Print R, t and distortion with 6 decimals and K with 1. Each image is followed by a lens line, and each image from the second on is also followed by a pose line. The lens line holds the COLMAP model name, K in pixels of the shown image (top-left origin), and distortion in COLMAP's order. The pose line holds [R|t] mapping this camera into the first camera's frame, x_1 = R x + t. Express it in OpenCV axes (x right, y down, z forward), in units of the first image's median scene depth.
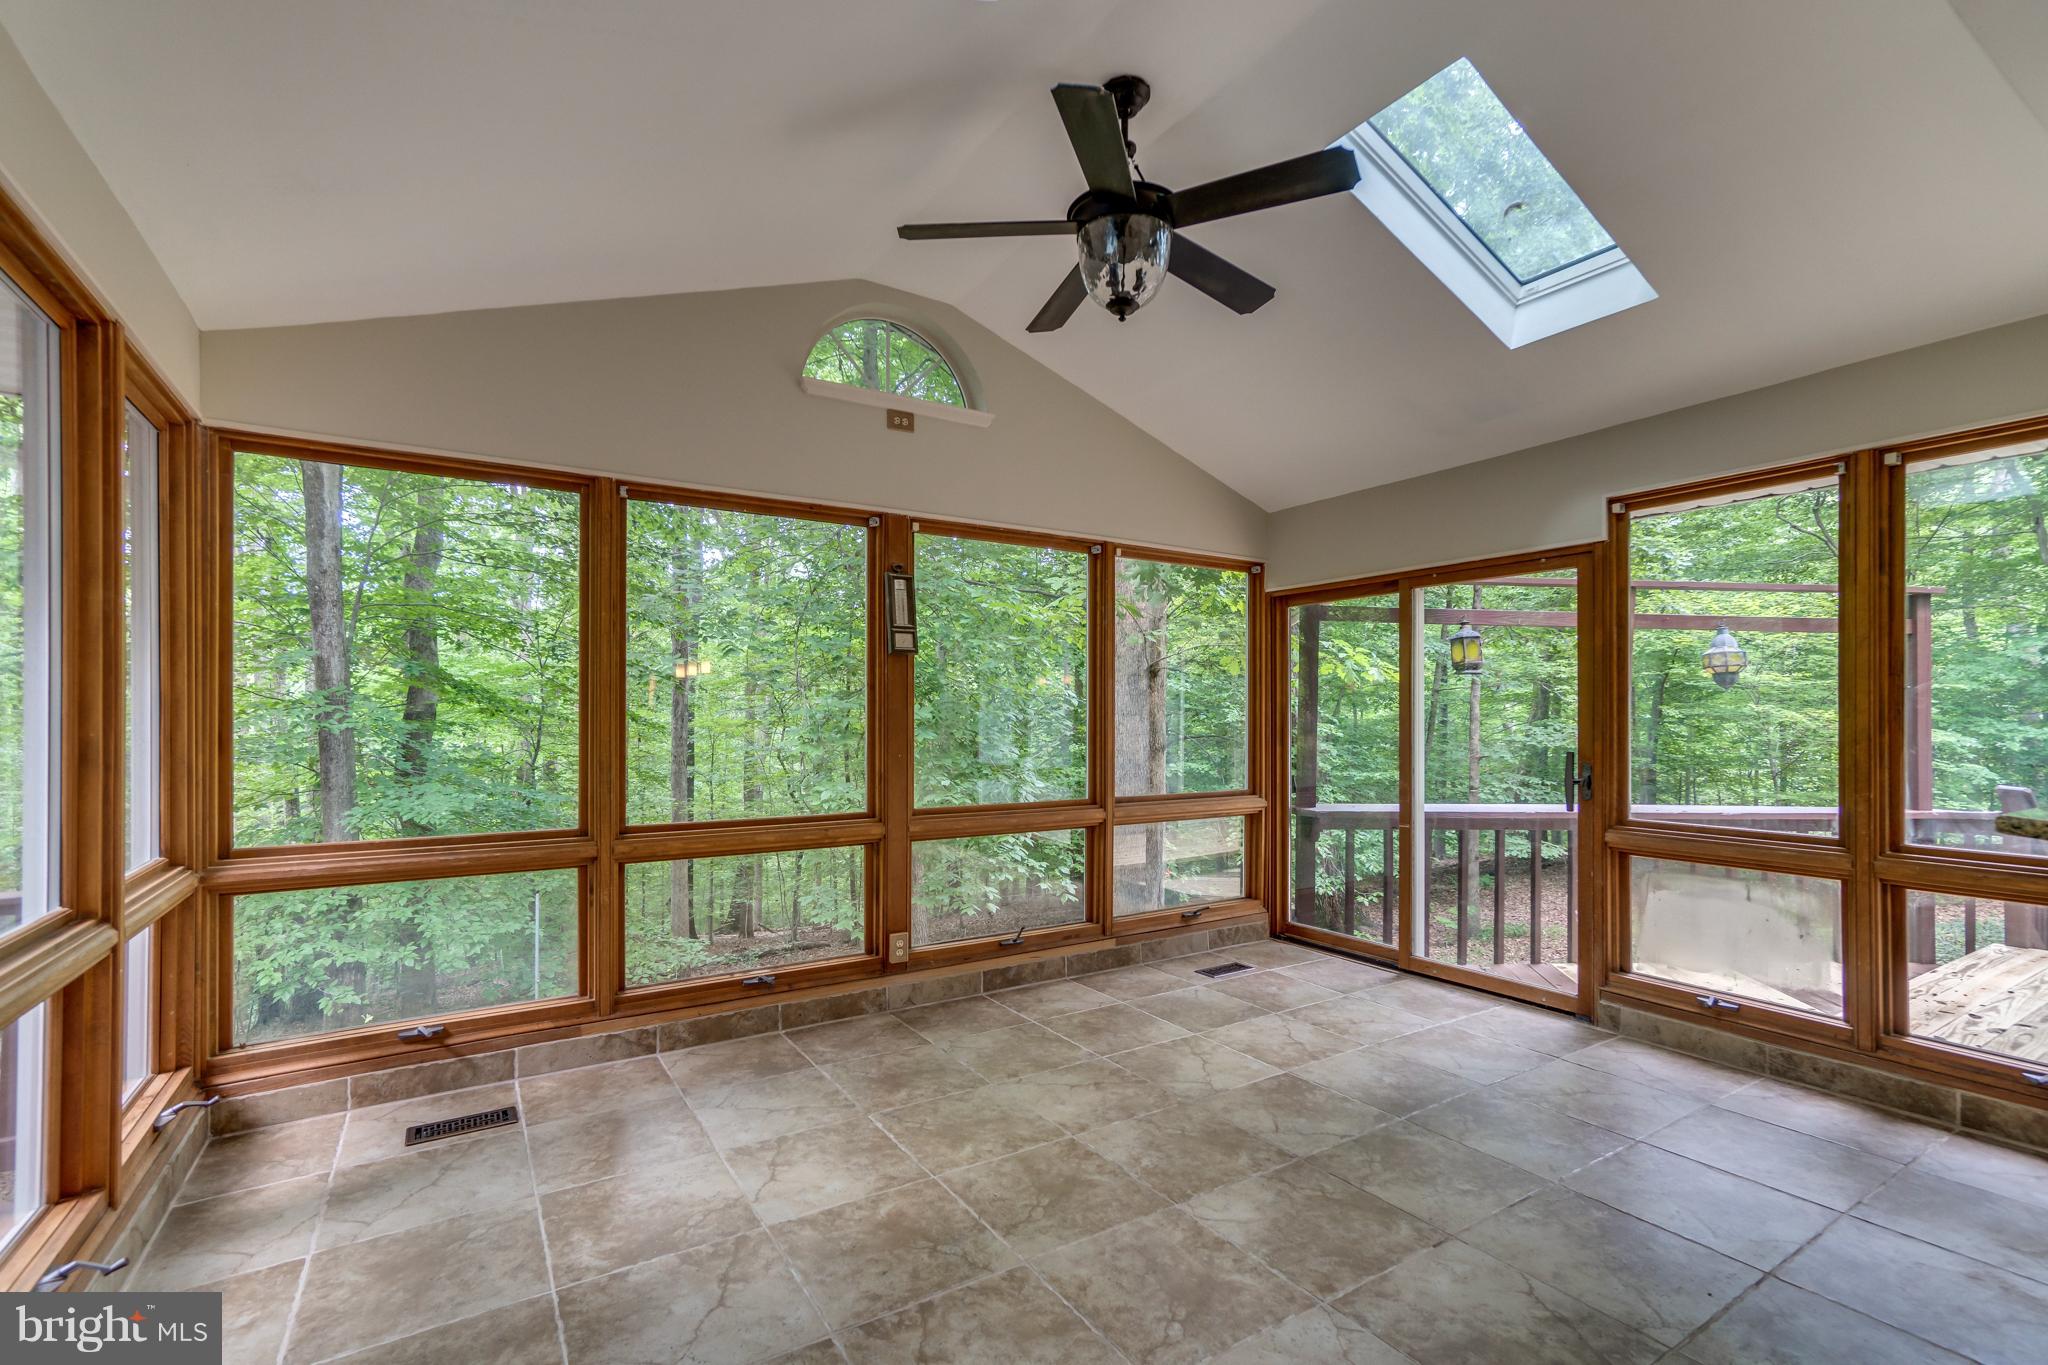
lens RADIAL K [[939.4, 0, 969.5], [0, 939.4, 710.3], [0, 0, 1]] dist [-0.015807, 0.014002]
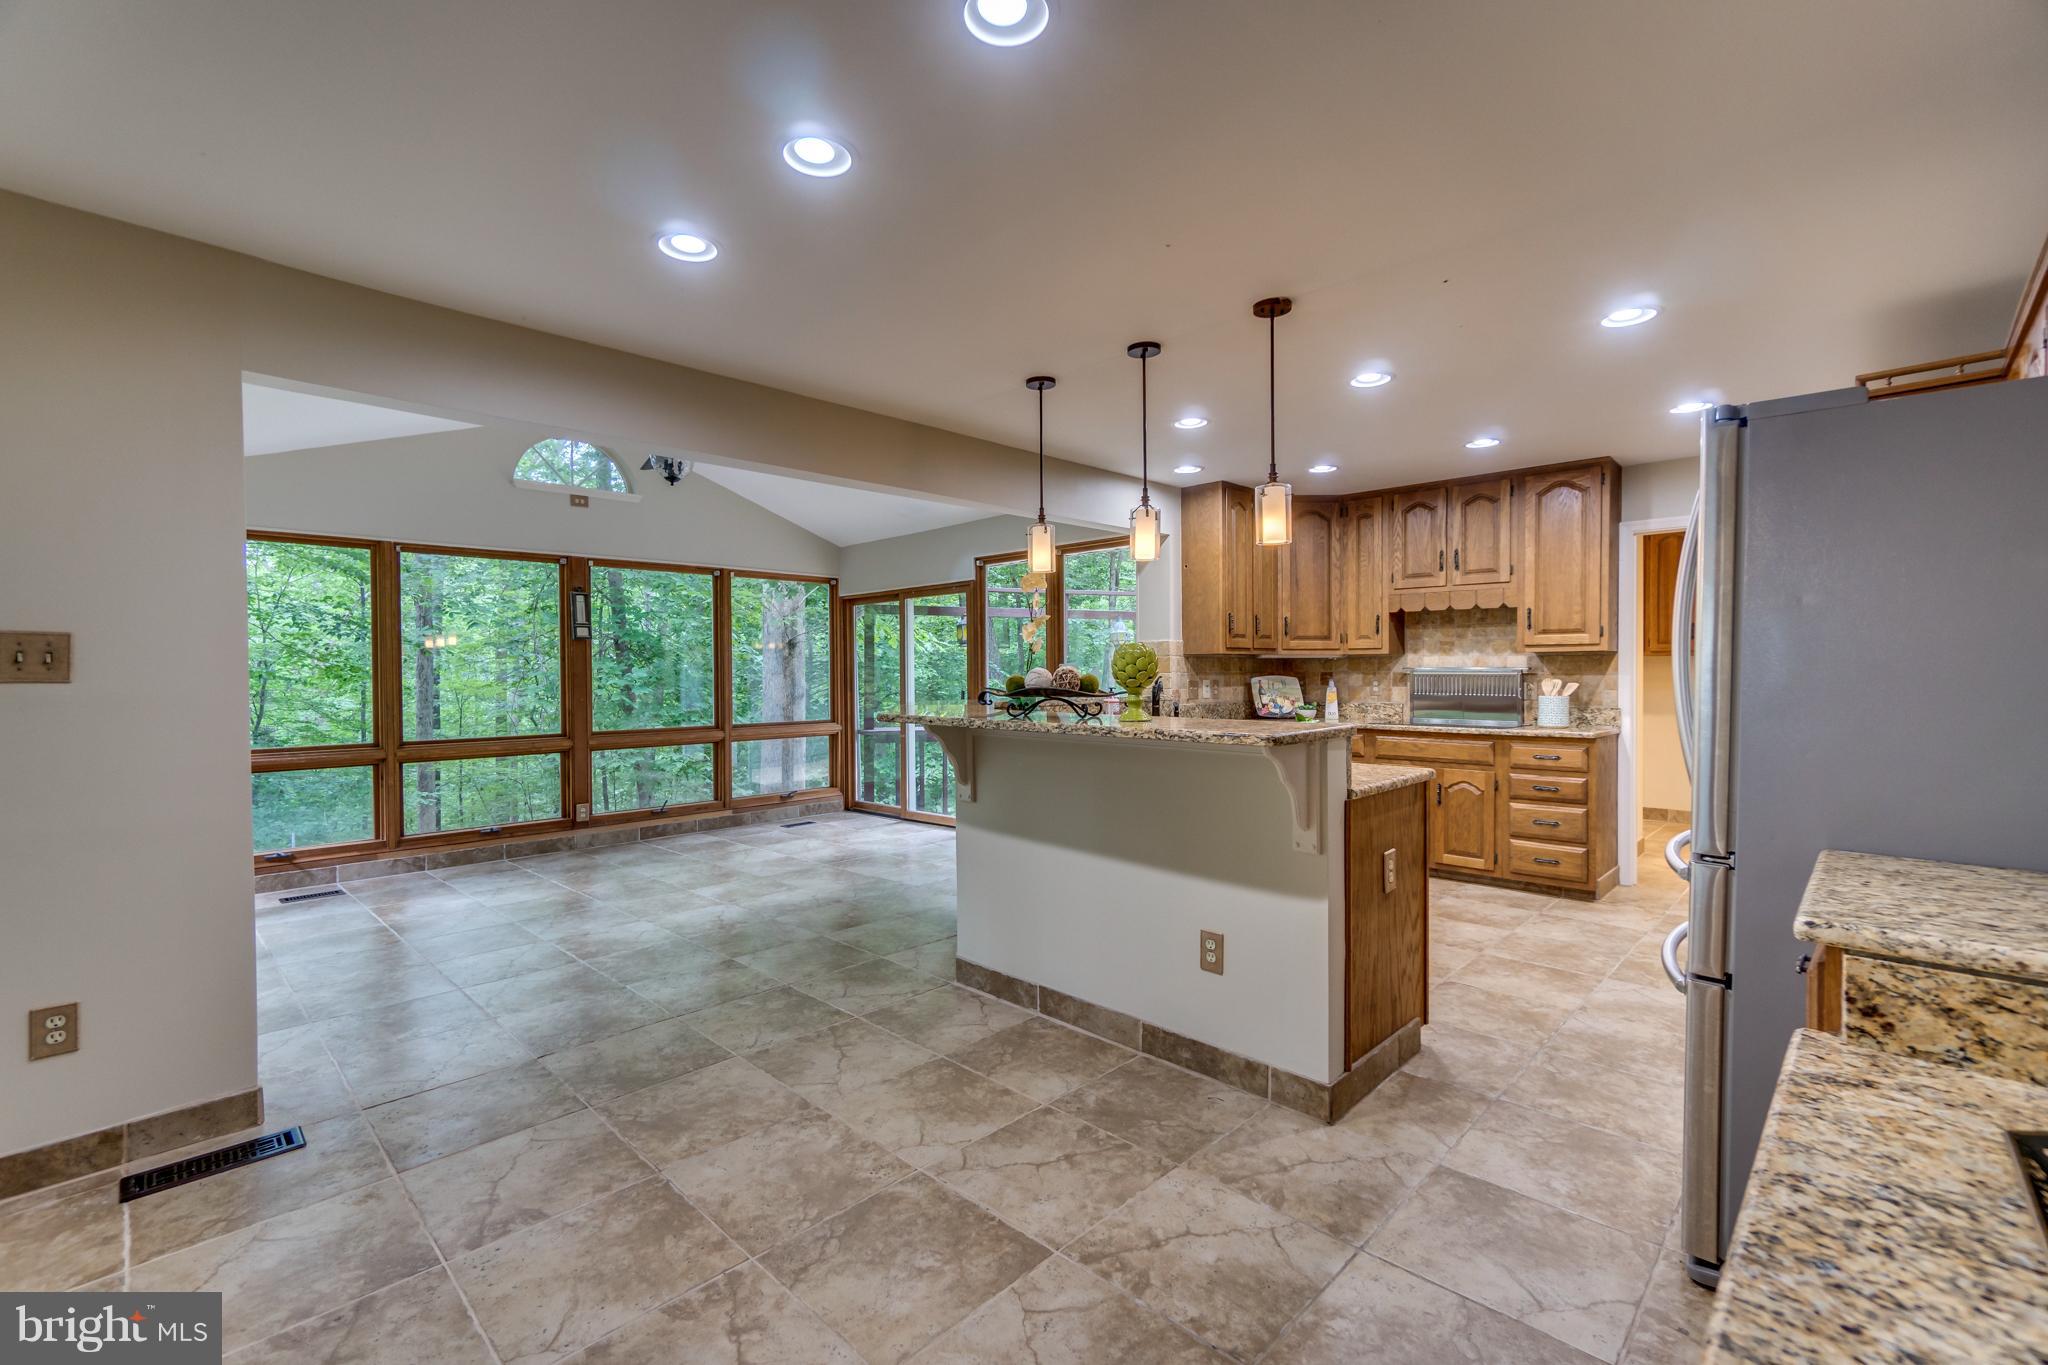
lens RADIAL K [[941.6, 0, 996.1], [0, 941.6, 679.2], [0, 0, 1]] dist [-0.000187, 0.000315]
pose [[0.970845, -0.011786, 0.239419, 0.246248], [0.009049, 0.999881, 0.012526, -0.002824], [-0.239538, -0.009994, 0.970836, -0.831472]]
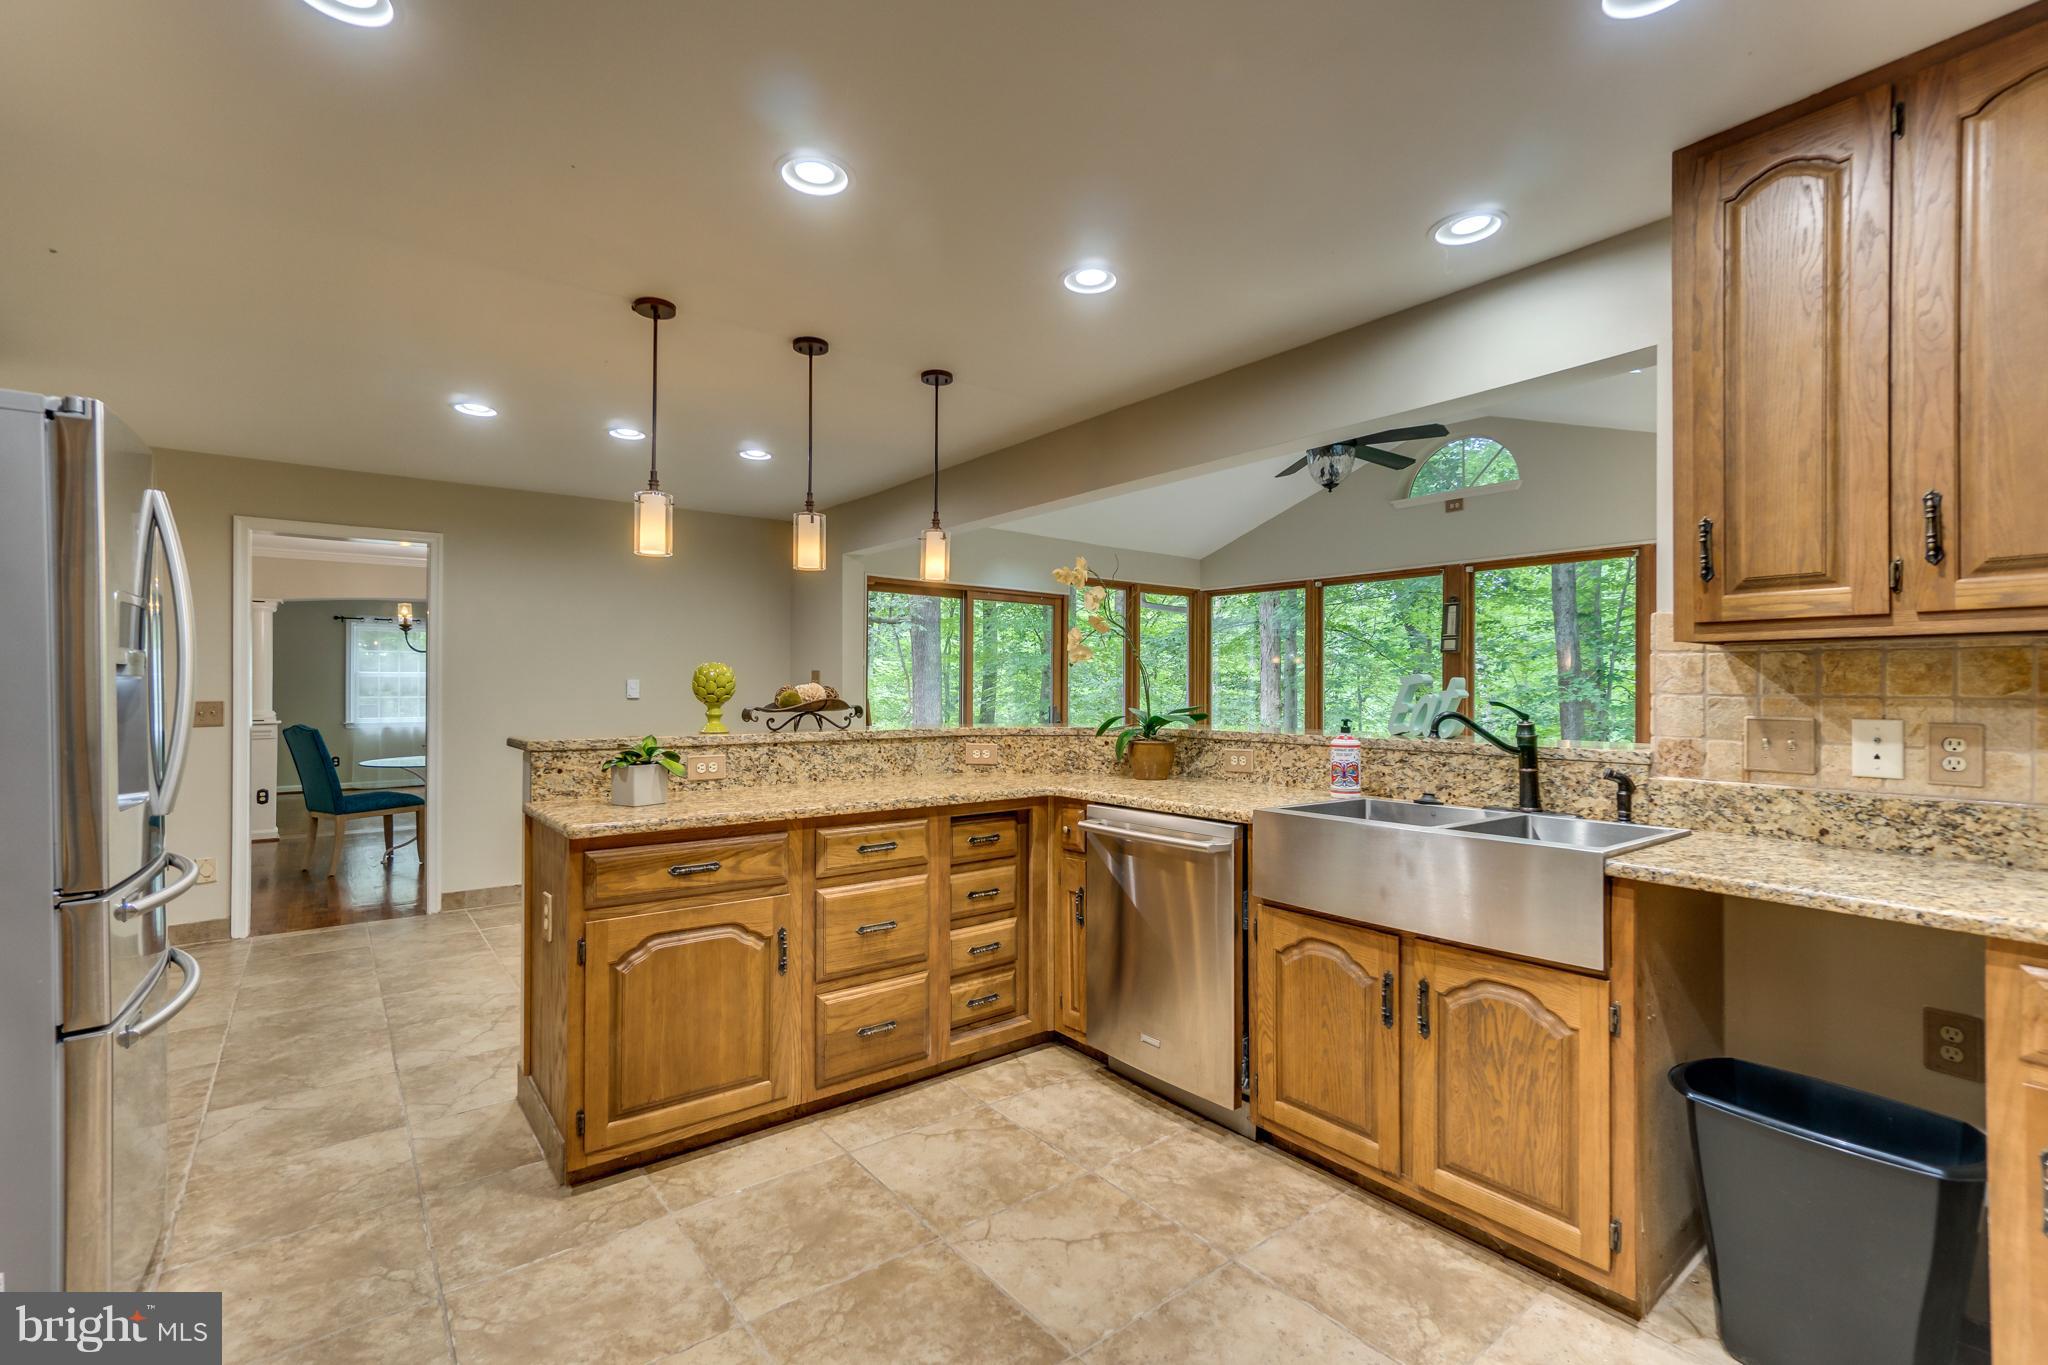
lens RADIAL K [[922.2, 0, 996.3], [0, 922.2, 681.0], [0, 0, 1]] dist [-0.011247, 0.012810]
pose [[0.076826, -0.011171, -0.996982, 1.416321], [0.000409, 0.999937, -0.011173, 0.005384], [0.997044, 0.000451, 0.076826, 0.101272]]
